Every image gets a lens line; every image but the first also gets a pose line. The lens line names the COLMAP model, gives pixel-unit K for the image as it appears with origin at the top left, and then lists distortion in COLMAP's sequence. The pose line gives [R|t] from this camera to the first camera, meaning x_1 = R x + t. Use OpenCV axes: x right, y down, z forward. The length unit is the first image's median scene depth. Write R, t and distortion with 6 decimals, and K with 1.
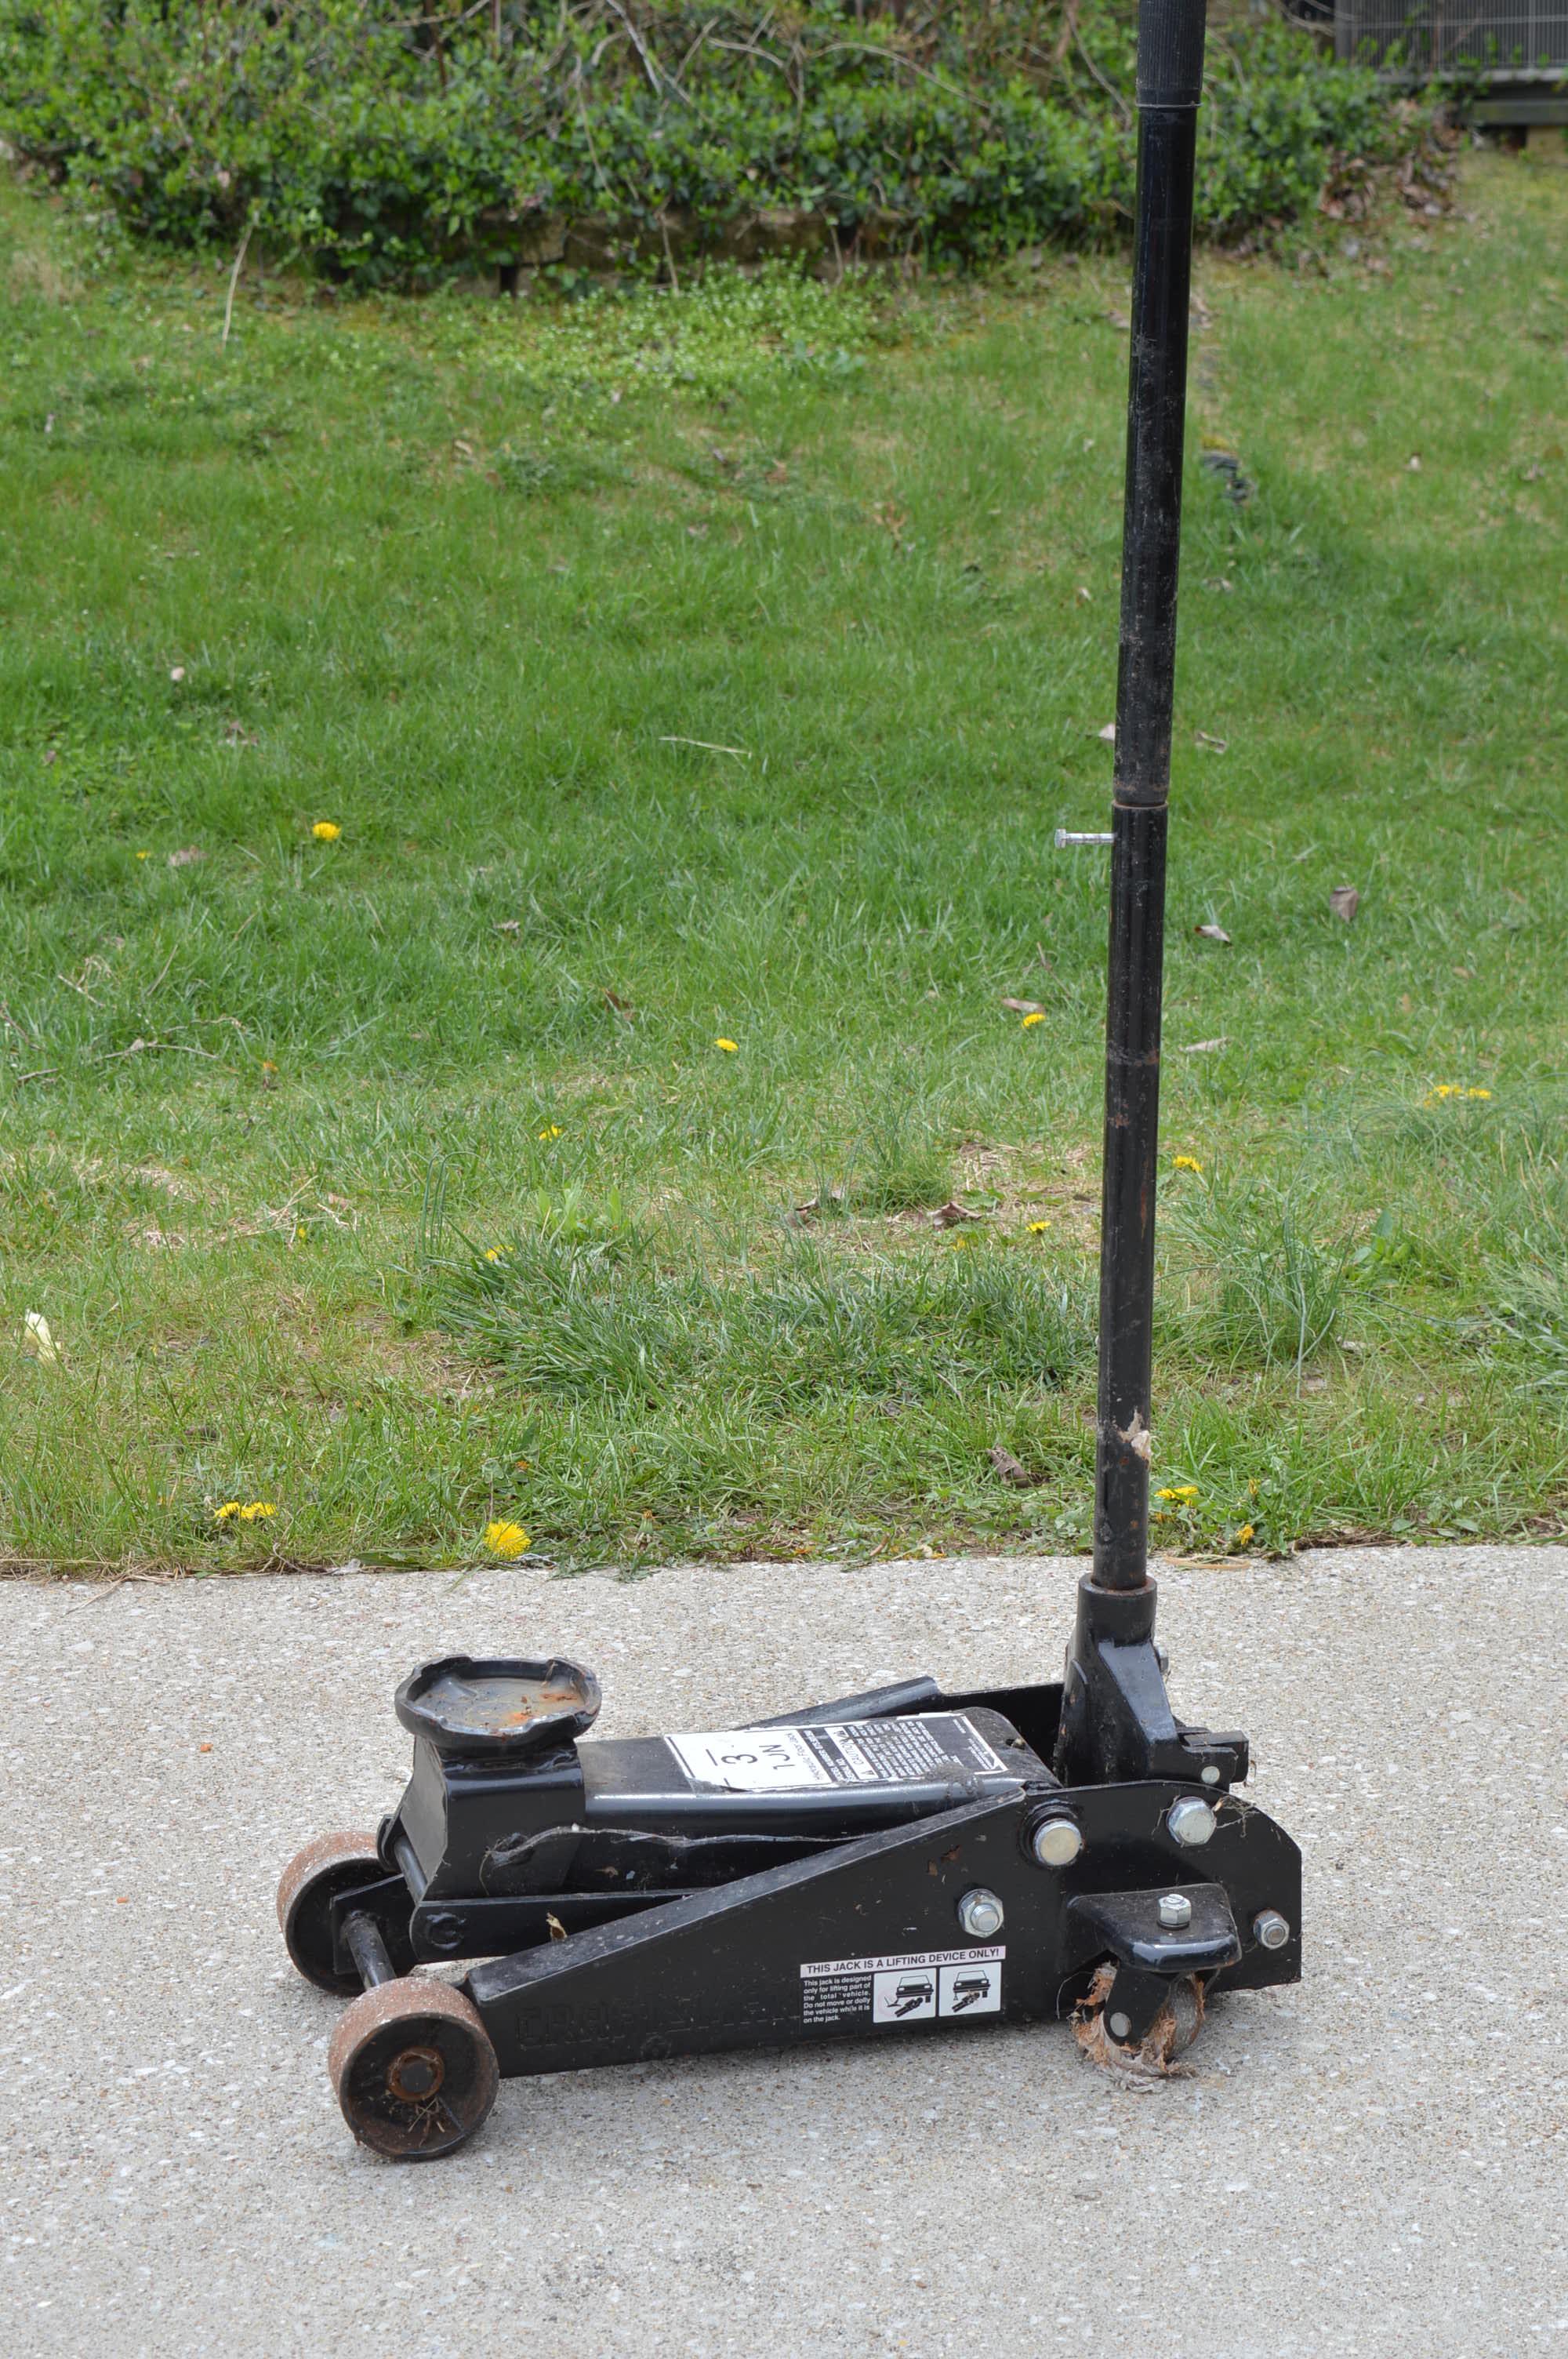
lens RADIAL K [[4245.8, 0, 797.4], [0, 4245.8, 1261.7], [0, 0, 1]] dist [0.036458, 0.000000]
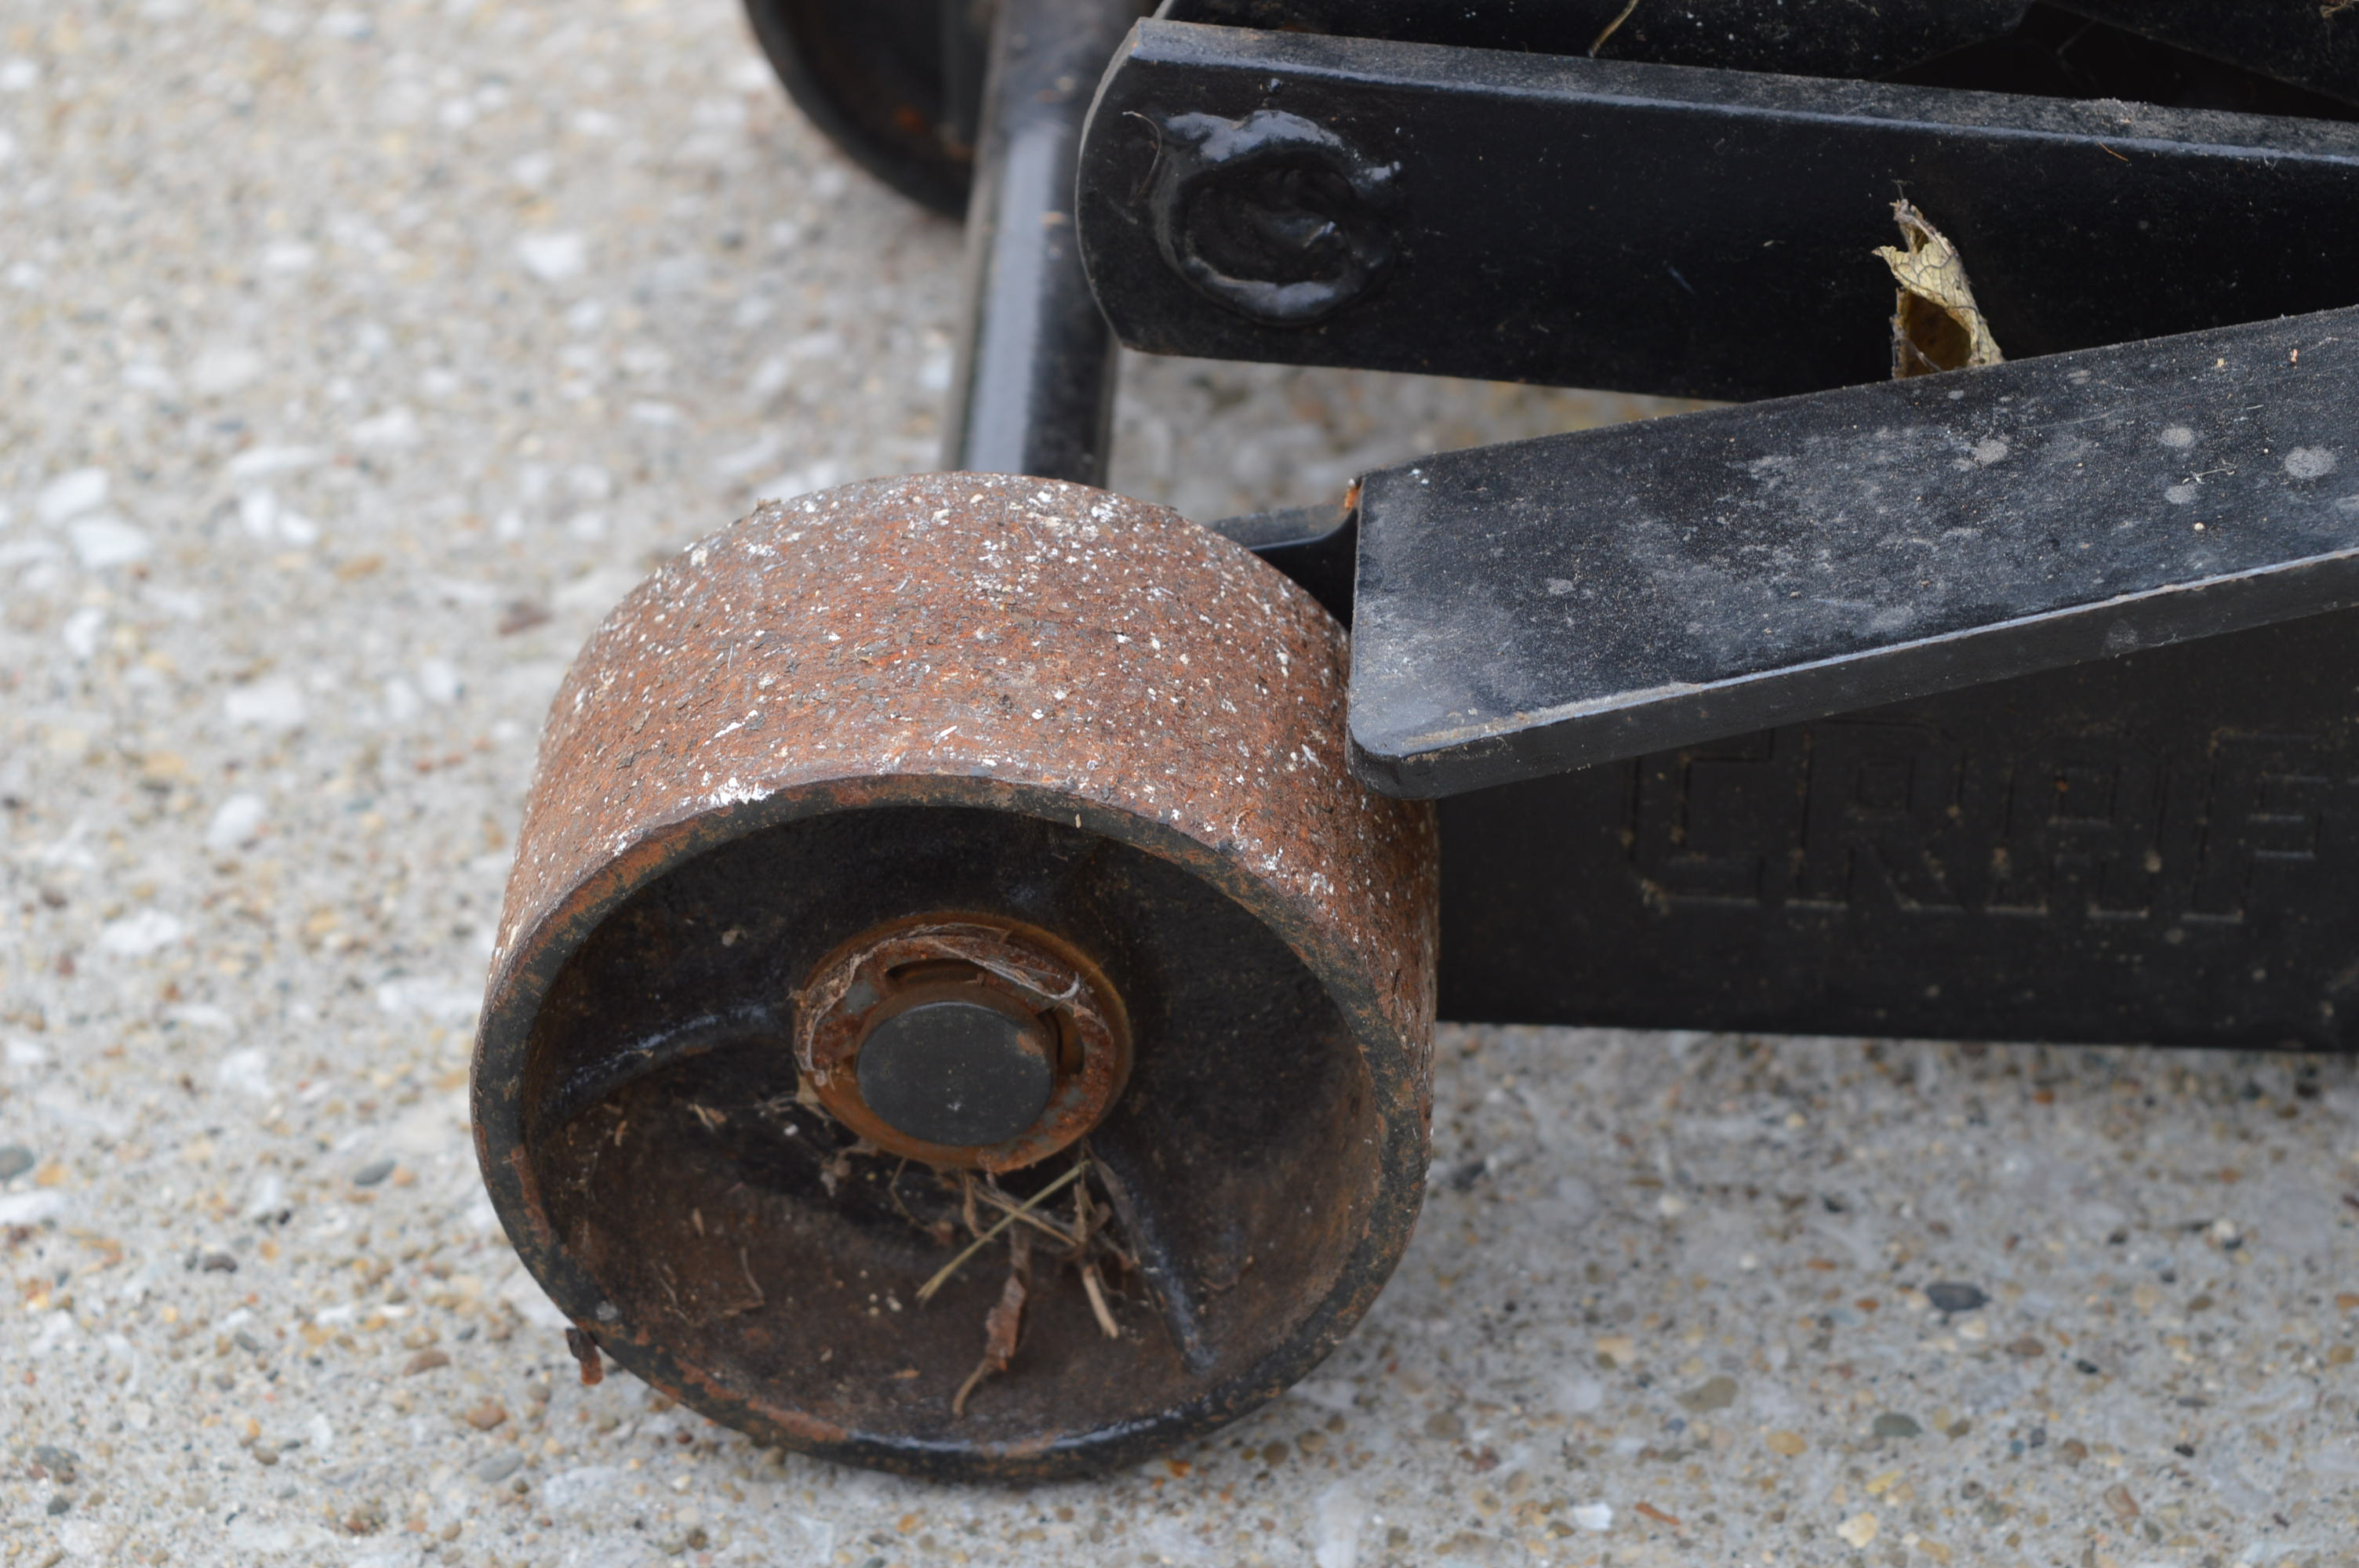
lens RADIAL K [[5343.8, 0, 1176.2], [0, 5343.8, 779.2], [0, 0, 1]] dist [0.080097, 0.000000]
pose [[0.957681, 0.188156, -0.217818, -0.024929], [-0.085886, 0.909083, 0.407666, 0.063267], [0.274720, -0.371707, 0.886771, 0.553944]]
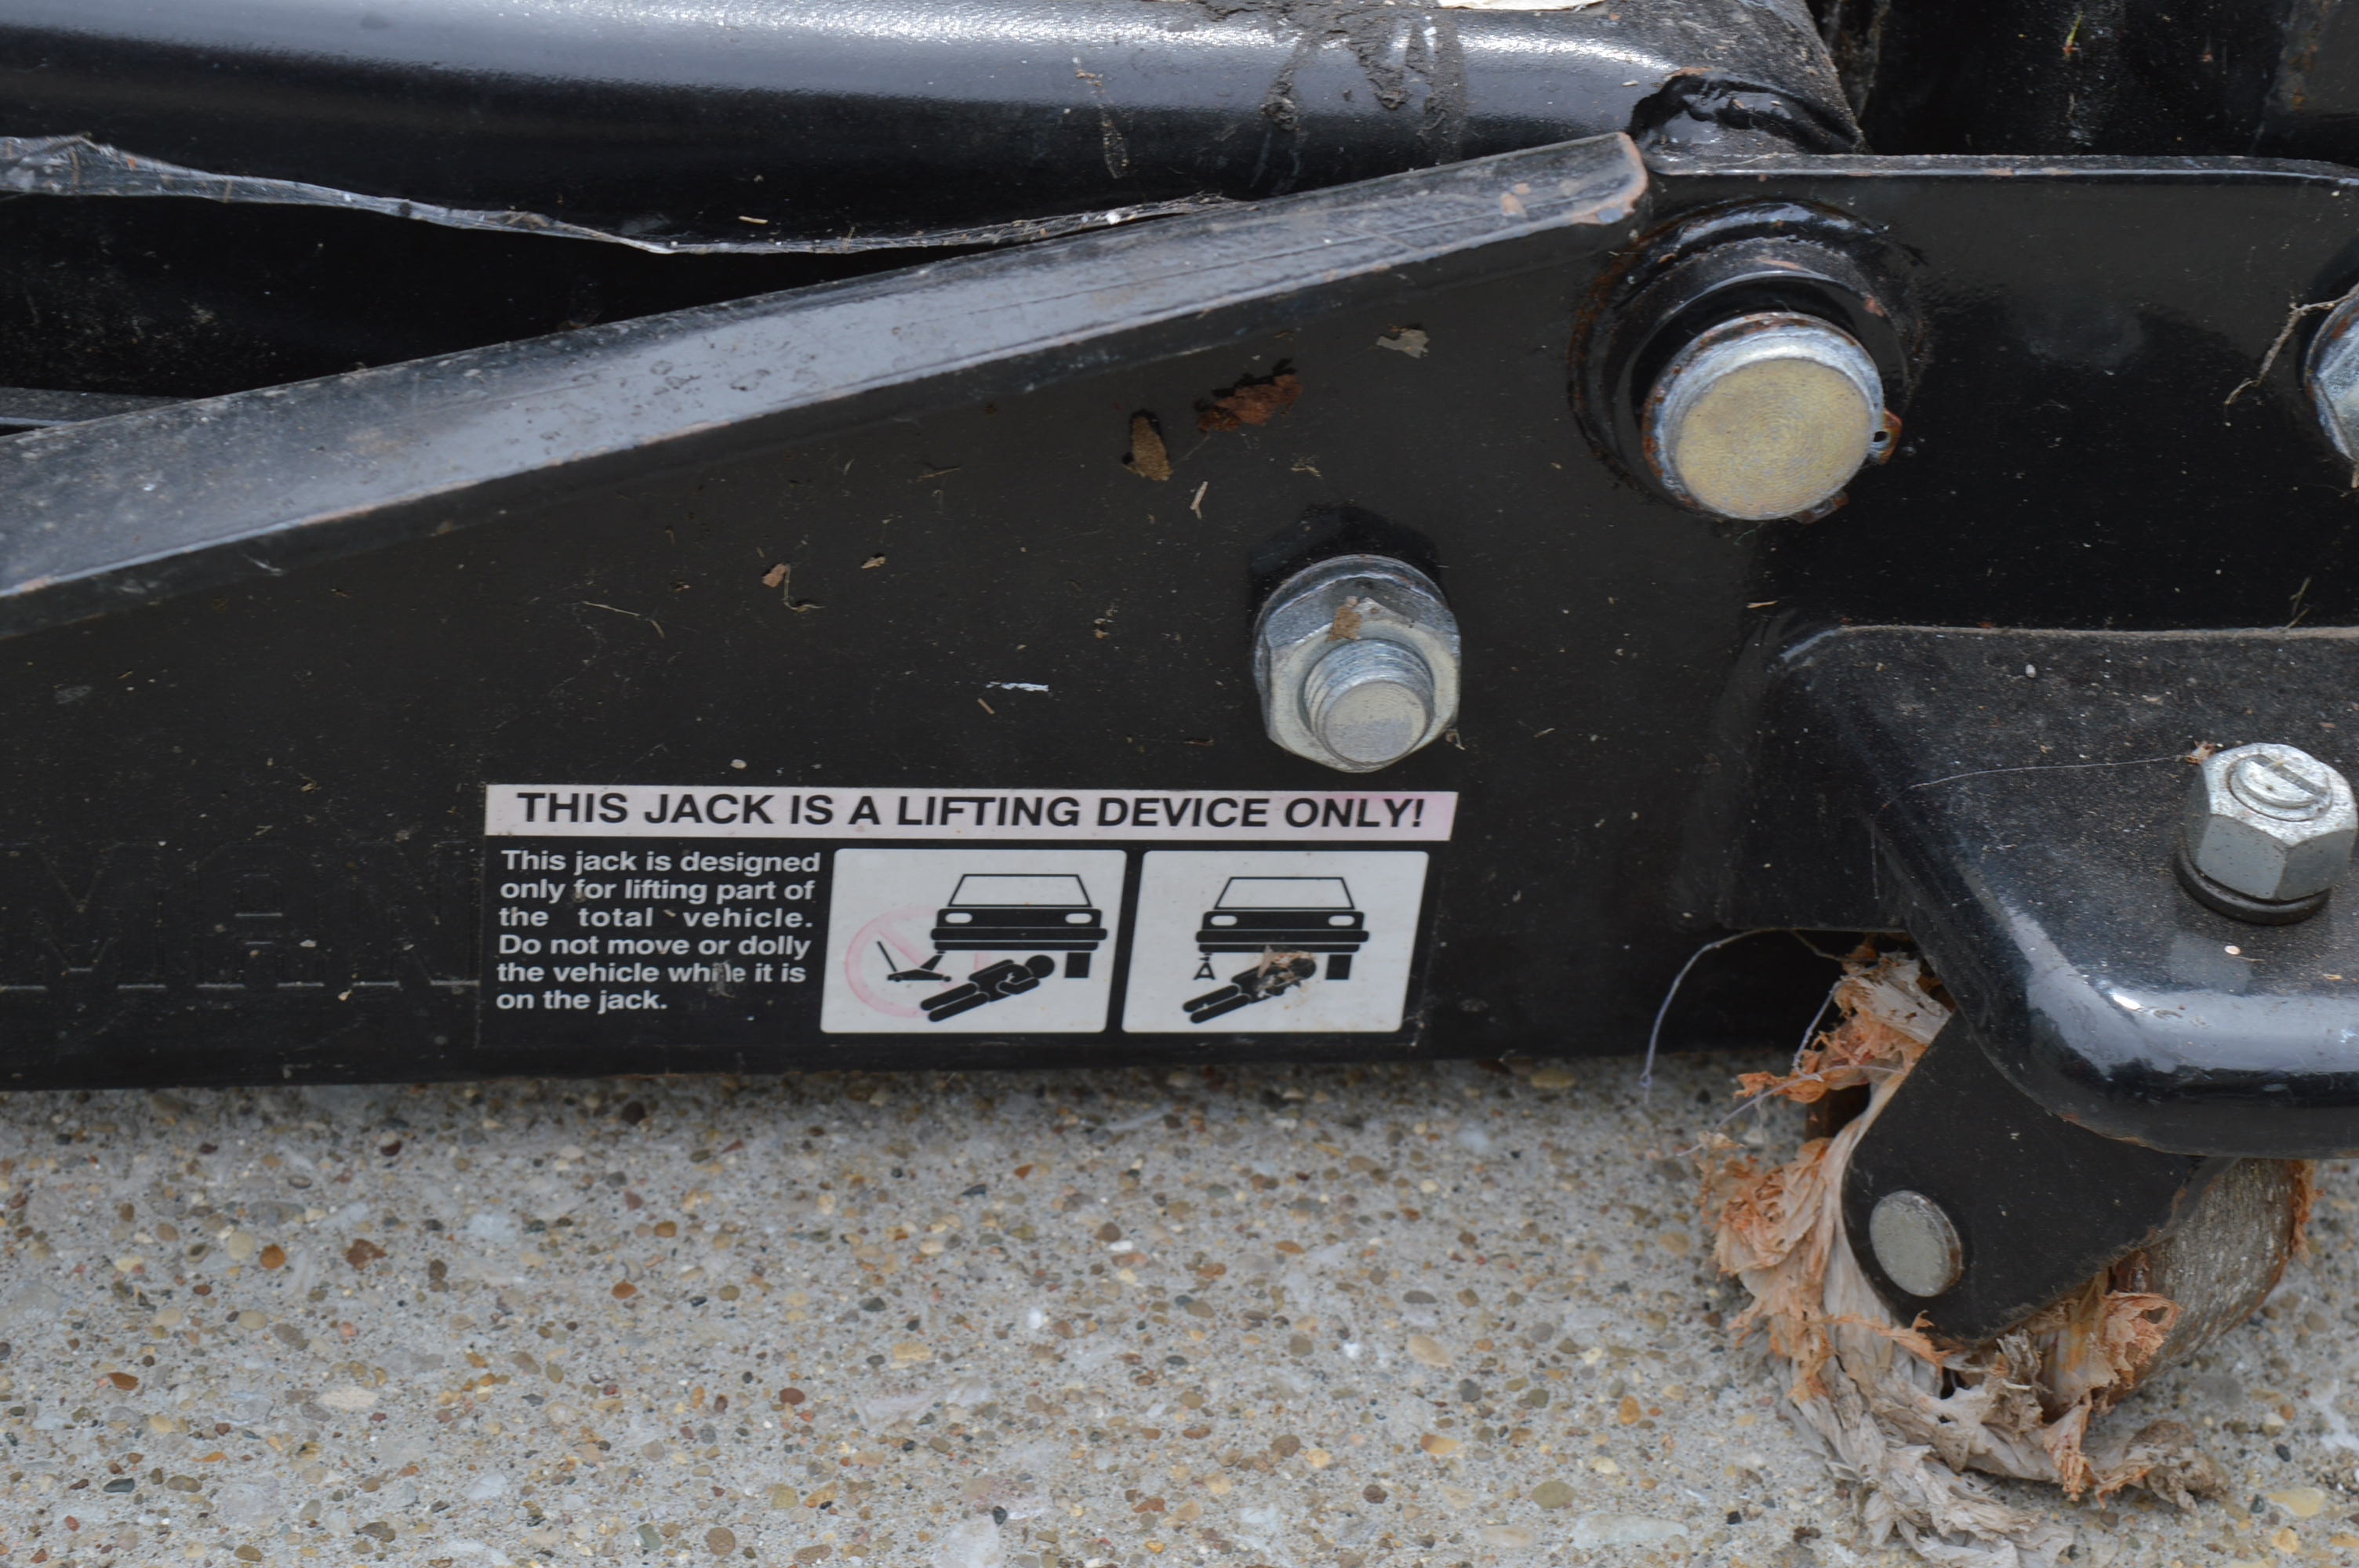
lens RADIAL K [[5343.8, 0, 1172.7], [0, 5343.8, 797.0], [0, 0, 1]] dist [0.080097, 0.000000]
pose [[0.987703, 0.150387, -0.042747, 0.032834], [-0.121824, 0.911664, 0.392464, 0.038850], [0.097993, -0.382430, 0.918773, 0.529158]]
